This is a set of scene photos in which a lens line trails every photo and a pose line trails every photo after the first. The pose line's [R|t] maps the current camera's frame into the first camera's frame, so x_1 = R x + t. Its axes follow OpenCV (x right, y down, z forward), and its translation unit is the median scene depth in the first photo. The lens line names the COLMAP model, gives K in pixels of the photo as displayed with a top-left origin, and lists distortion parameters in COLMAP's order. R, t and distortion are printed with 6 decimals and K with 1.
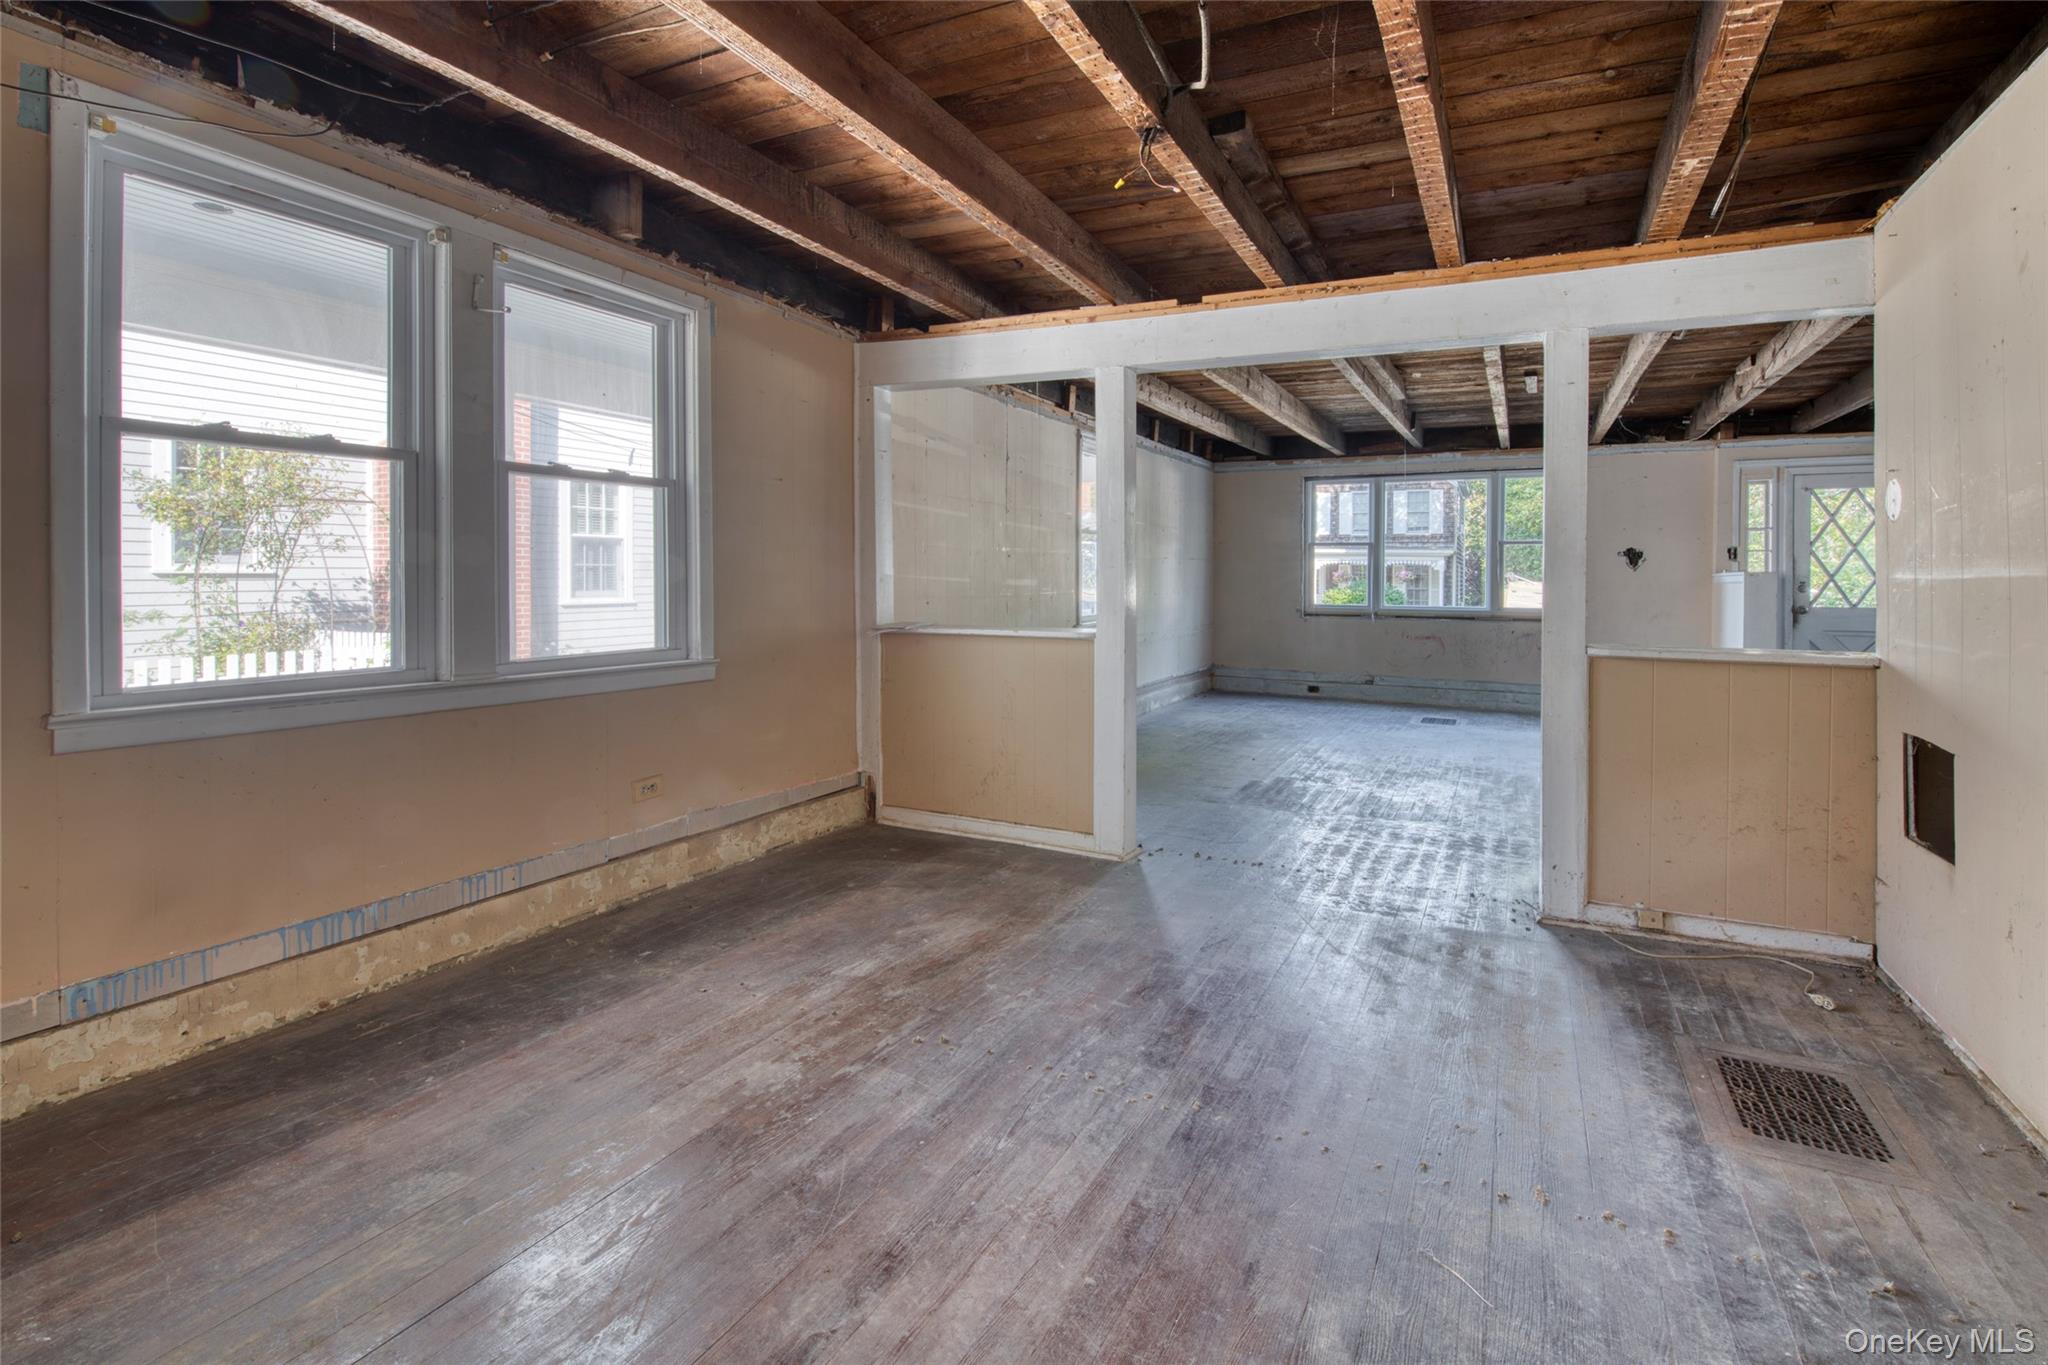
lens RADIAL K [[938.0, 0, 1050.8], [0, 938.0, 579.2], [0, 0, 1]] dist [-0.003779, -0.000552]
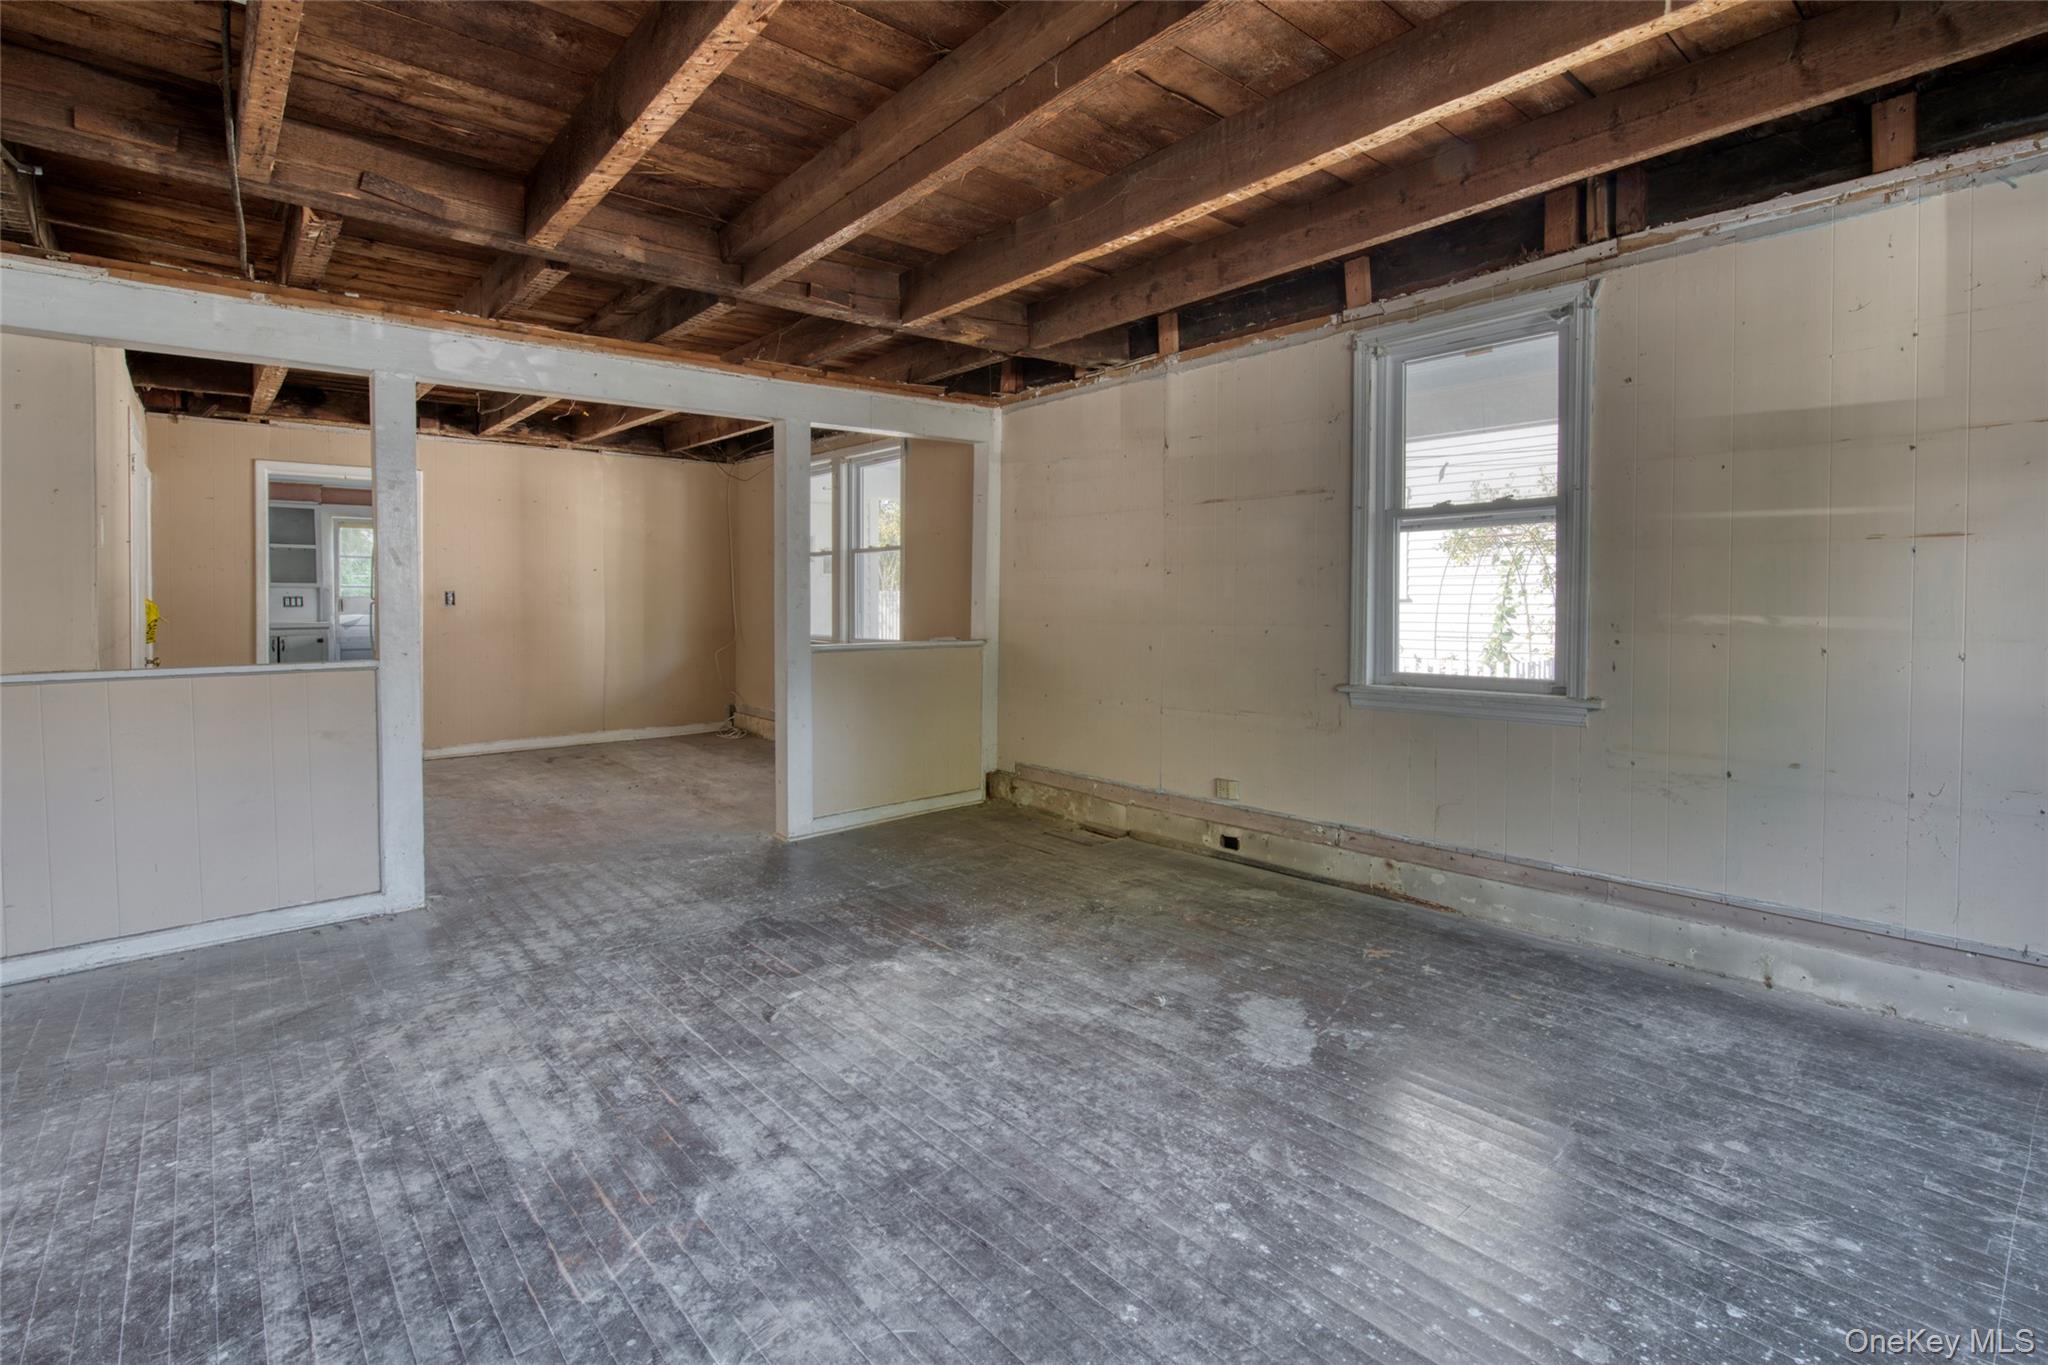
lens RADIAL K [[938.0, 0, 997.9], [0, 938.0, 621.3], [0, 0, 1]] dist [-0.003779, -0.000552]
pose [[-0.394998, 0.020118, -0.918462, 0.507965], [-0.003399, 0.999721, 0.023359, -0.001421], [0.918676, 0.012349, -0.394819, 0.831004]]
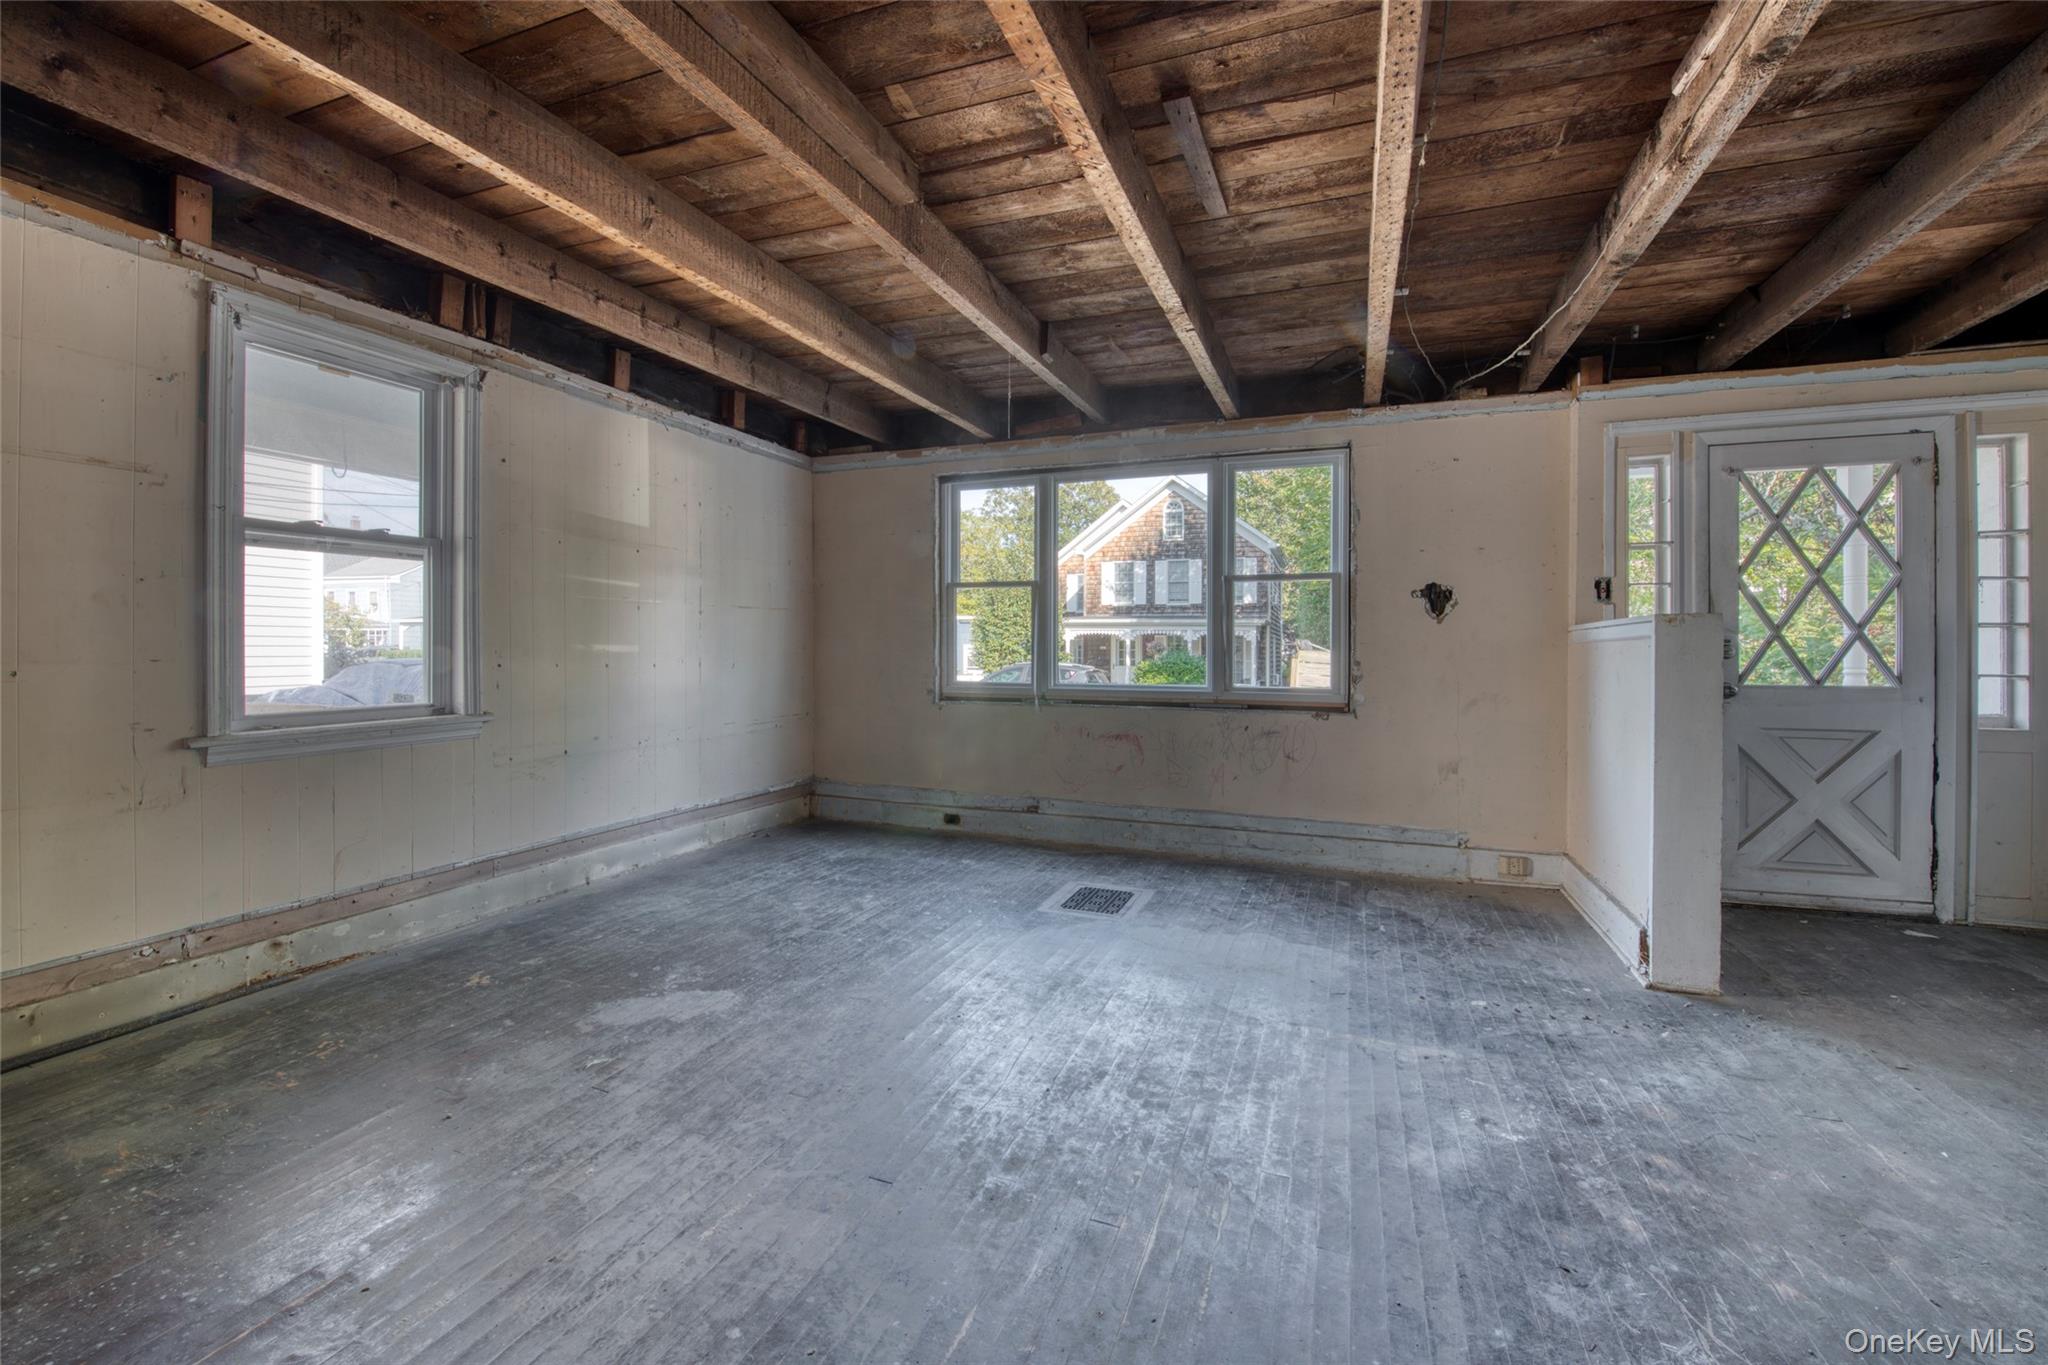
lens RADIAL K [[843.8, 0, 1043.0], [0, 843.8, 645.4], [0, 0, 1]] dist [-0.015243, -0.000561]
pose [[0.993815, 0.000725, 0.111043, 0.294476], [0.000326, 0.999955, -0.009448, 0.008554], [-0.111045, 0.009426, 0.993771, 0.466498]]
